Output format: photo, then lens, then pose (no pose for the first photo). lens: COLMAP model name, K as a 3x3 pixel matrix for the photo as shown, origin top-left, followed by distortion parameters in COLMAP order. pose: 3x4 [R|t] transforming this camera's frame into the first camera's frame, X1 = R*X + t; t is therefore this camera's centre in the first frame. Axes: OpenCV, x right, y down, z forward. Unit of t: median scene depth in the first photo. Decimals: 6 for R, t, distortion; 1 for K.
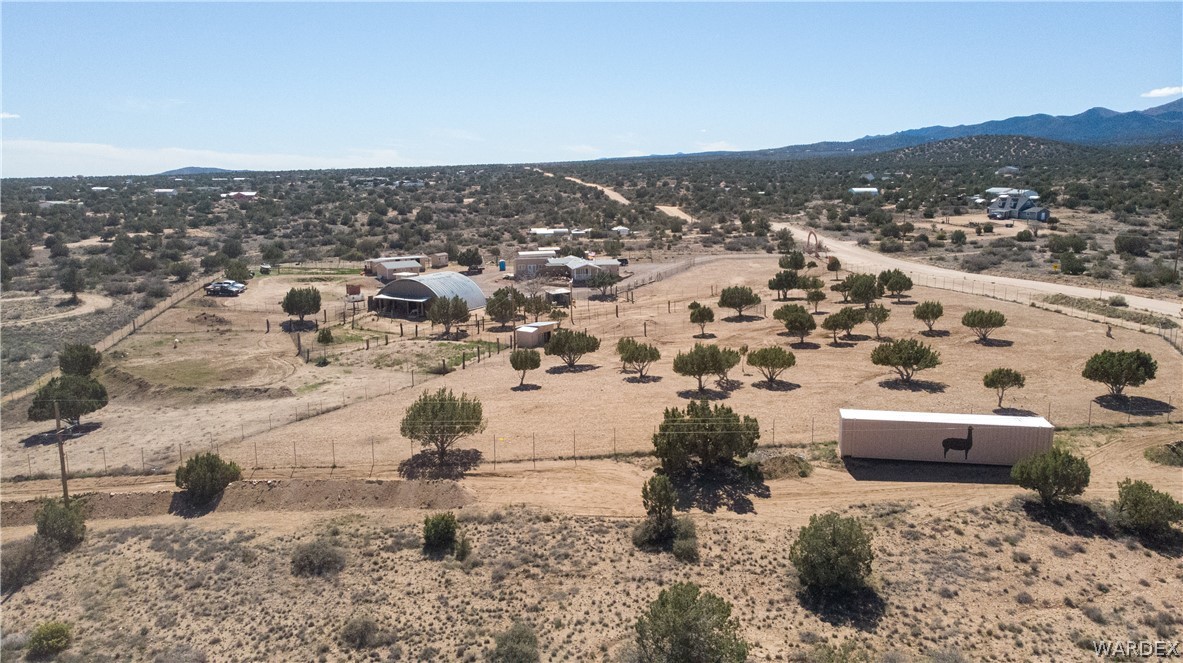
lens RADIAL K [[858.0, 0, 591.5], [0, 858.0, 331.5], [0, 0, 1]] dist [0.032432, 0.002408]
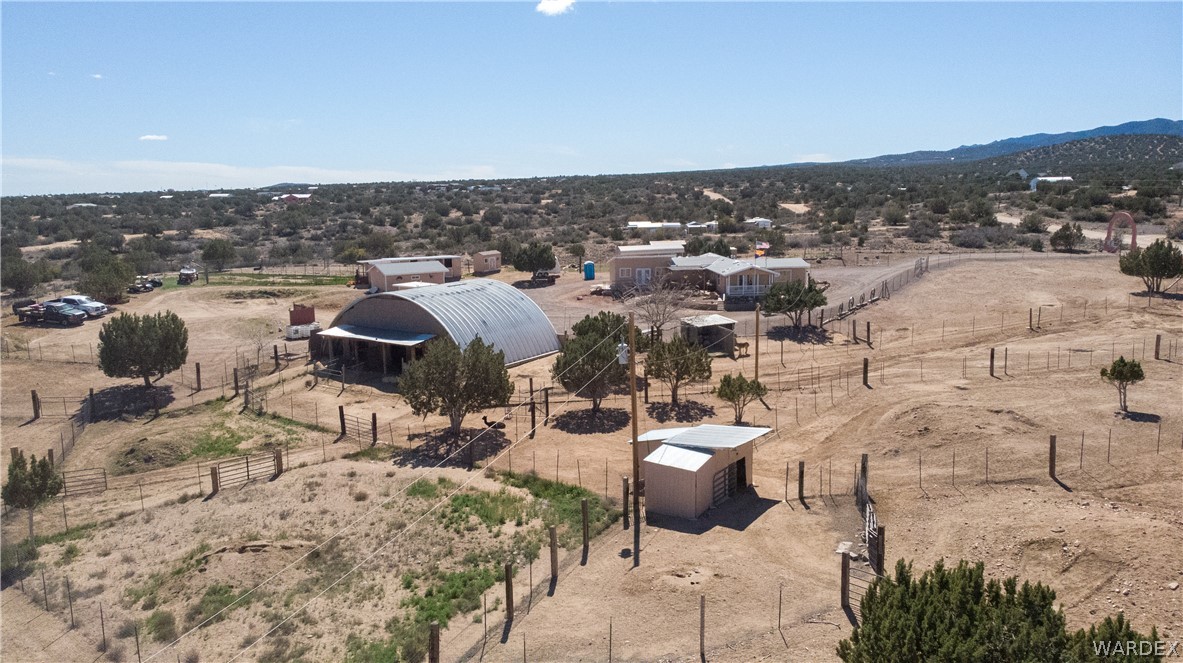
lens RADIAL K [[858.0, 0, 591.5], [0, 858.0, 331.5], [0, 0, 1]] dist [0.032432, 0.002408]
pose [[0.995516, 0.007630, -0.094290, -0.044882], [-0.009150, 0.999835, -0.015698, -0.025303], [0.094155, 0.016491, 0.995421, 0.400862]]
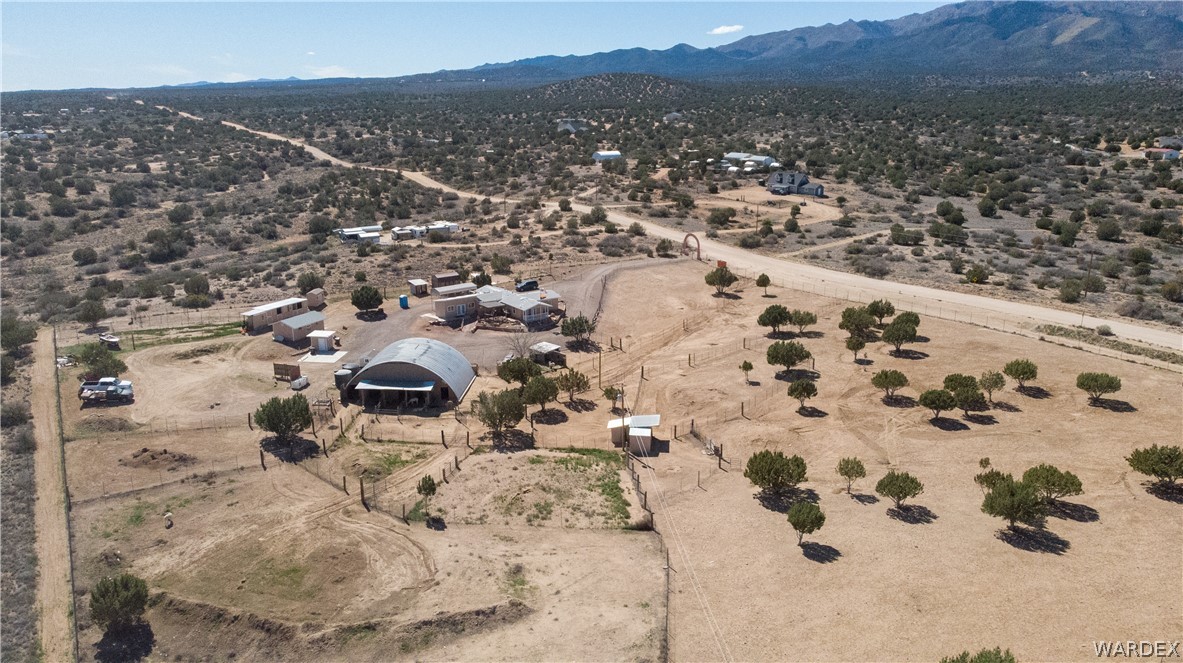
lens RADIAL K [[858.0, 0, 591.5], [0, 858.0, 331.5], [0, 0, 1]] dist [0.032432, 0.002408]
pose [[0.912887, -0.106326, 0.394123, -0.264398], [0.074166, 0.992614, 0.096000, -0.111508], [-0.401419, -0.058406, 0.914030, 0.133183]]
